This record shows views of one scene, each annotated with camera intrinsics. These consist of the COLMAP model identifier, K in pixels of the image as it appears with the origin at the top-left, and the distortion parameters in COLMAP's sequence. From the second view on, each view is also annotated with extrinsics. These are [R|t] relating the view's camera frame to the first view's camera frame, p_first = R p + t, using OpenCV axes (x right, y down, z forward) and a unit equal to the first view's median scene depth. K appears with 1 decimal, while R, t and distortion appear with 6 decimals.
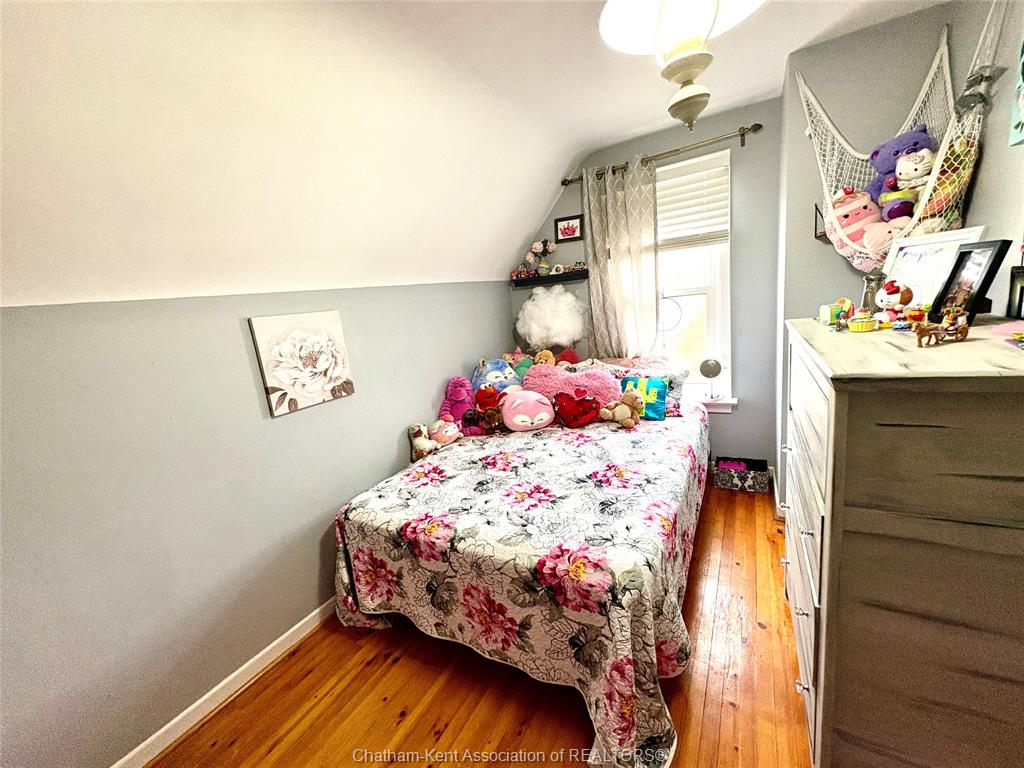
lens RADIAL K [[408.1, 0, 511.8], [0, 408.1, 384.3], [0, 0, 1]] dist [0.001771, 0.000054]
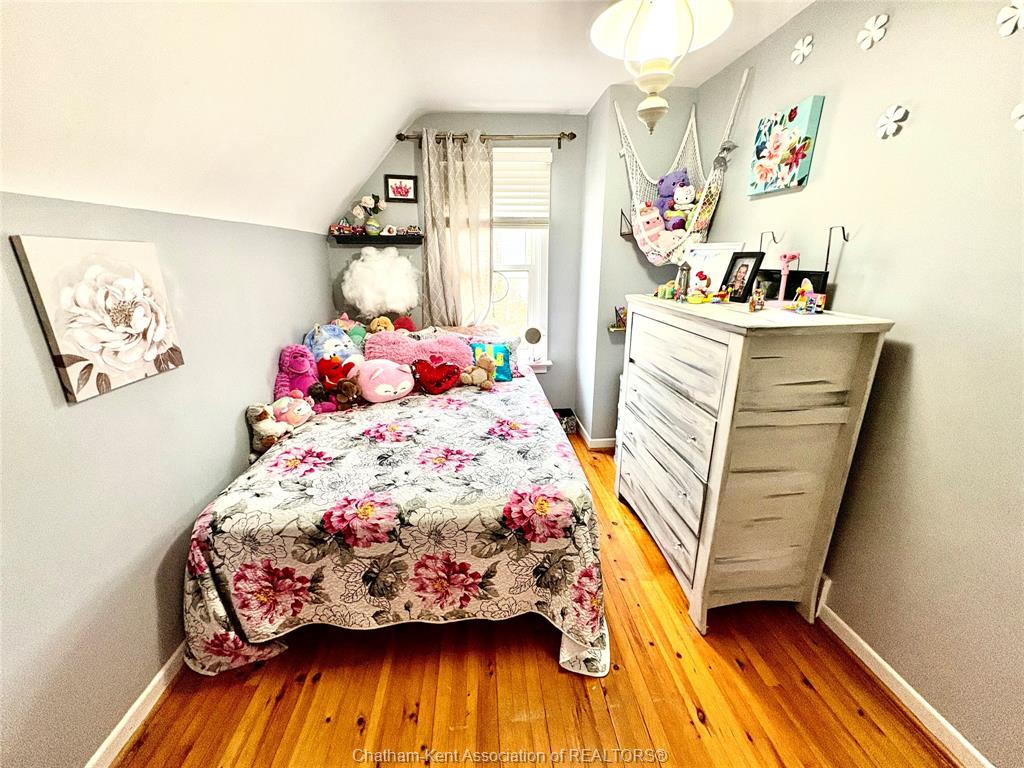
lens RADIAL K [[408.1, 0, 511.9], [0, 408.1, 384.0], [0, 0, 1]] dist [0.001771, 0.000054]
pose [[0.819014, -0.063847, 0.570210, -0.366218], [0.031039, 0.997265, 0.067083, 0.028043], [-0.572933, -0.037243, 0.818756, 0.098397]]
